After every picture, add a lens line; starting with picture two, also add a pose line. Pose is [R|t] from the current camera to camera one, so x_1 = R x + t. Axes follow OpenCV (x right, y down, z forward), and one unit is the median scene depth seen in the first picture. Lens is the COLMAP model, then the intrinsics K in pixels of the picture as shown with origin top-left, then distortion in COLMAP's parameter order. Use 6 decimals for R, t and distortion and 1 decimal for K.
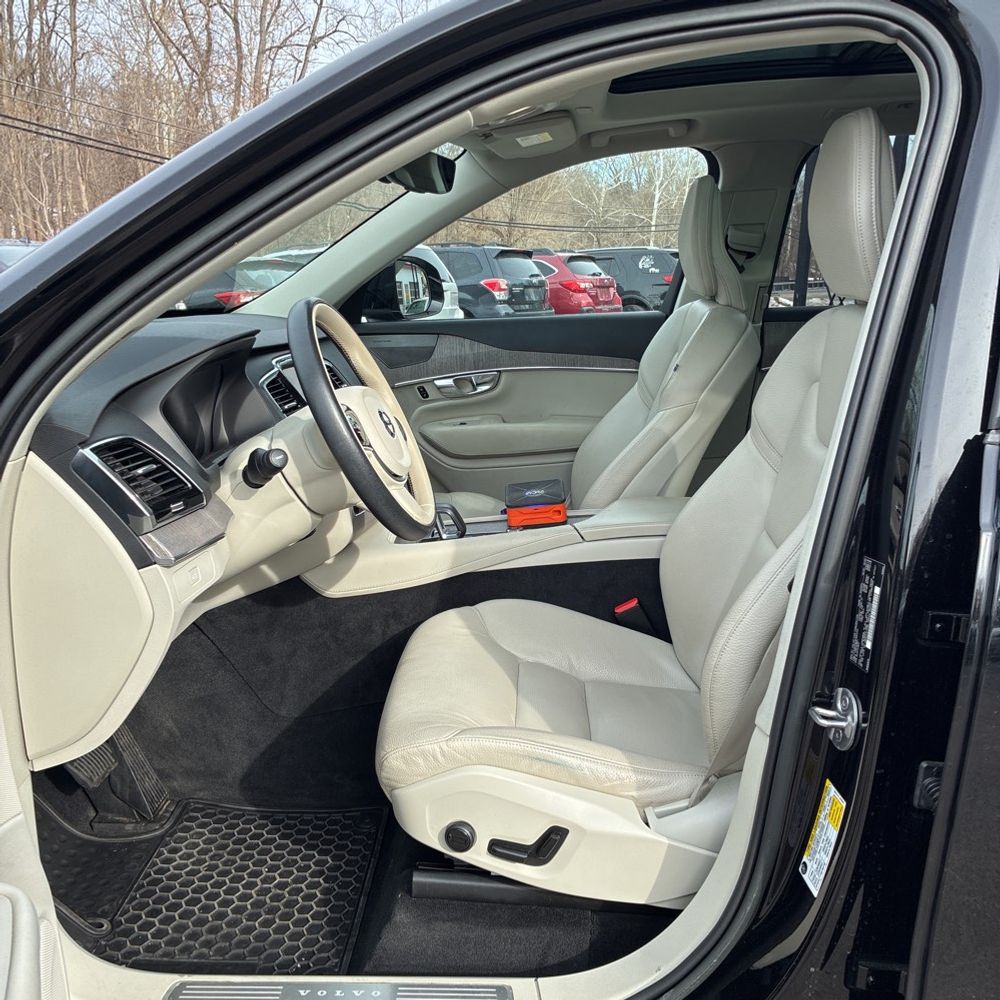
lens RADIAL K [[1014.7, 0, 505.4], [0, 1014.7, 494.4], [0, 0, 1]] dist [0.015663, 0.000000]
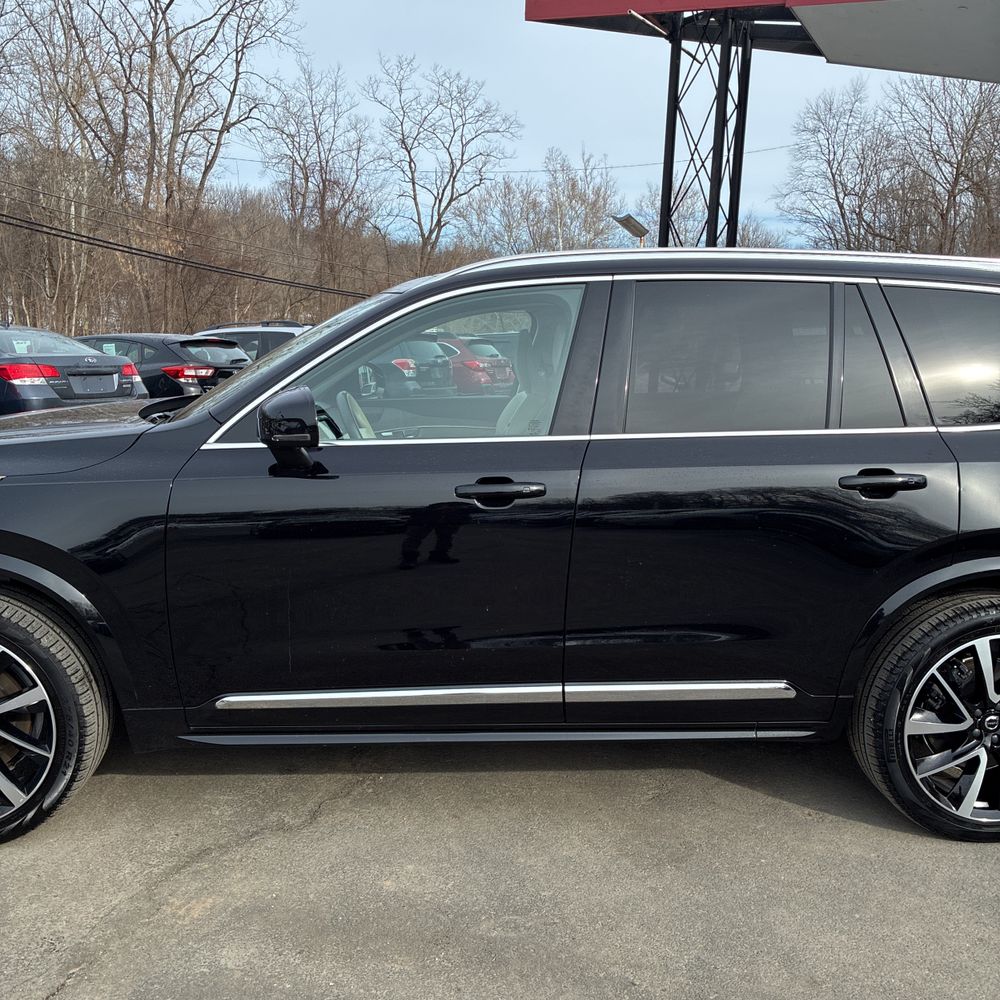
lens RADIAL K [[1014.7, 0, 502.1], [0, 1014.7, 504.9], [0, 0, 1]] dist [0.015663, 0.000000]
pose [[0.995909, 0.000905, 0.090352, -0.003472], [0.004589, 0.998153, -0.060579, 0.018204], [-0.090240, 0.060746, 0.994066, -0.114794]]
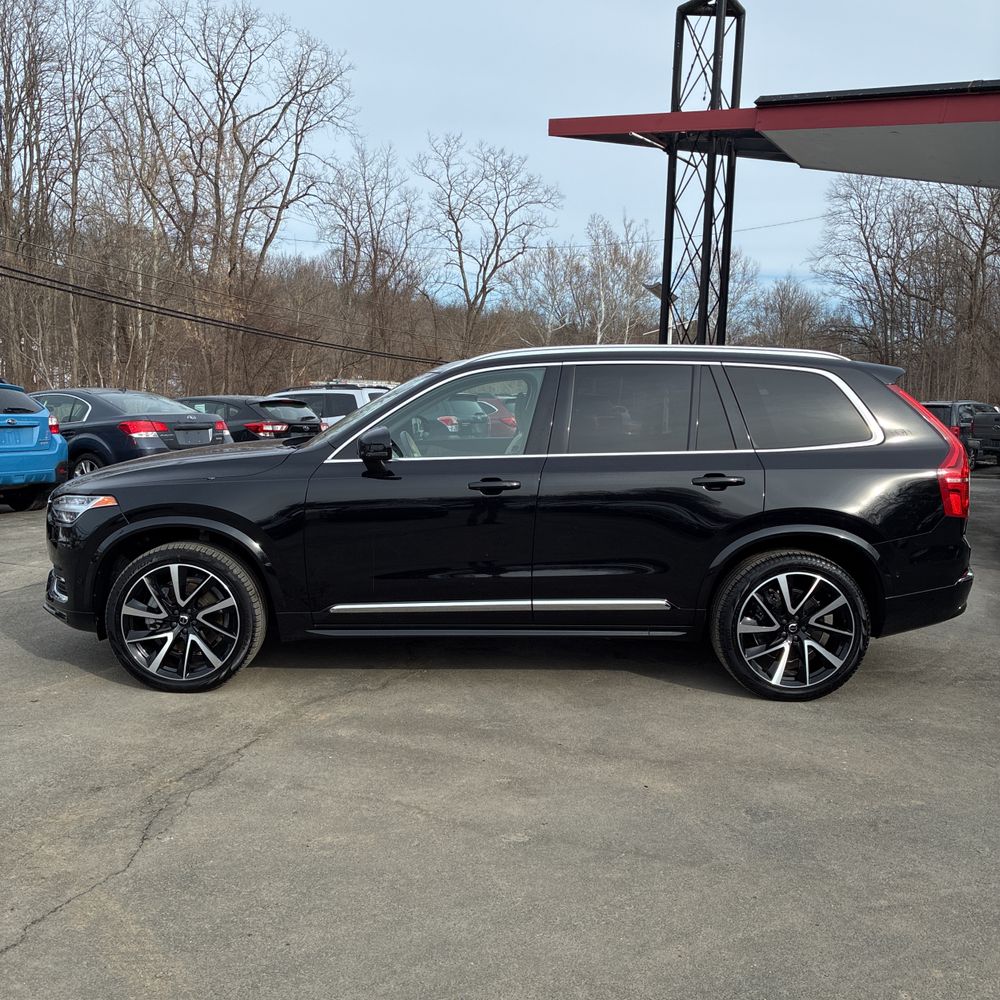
lens RADIAL K [[1014.7, 0, 501.2], [0, 1014.7, 502.1], [0, 0, 1]] dist [0.015663, 0.000000]
pose [[0.999022, 0.005097, 0.043920, 0.000619], [0.000225, 0.992733, -0.120340, 0.045540], [-0.044214, 0.120233, 0.991761, -0.237249]]
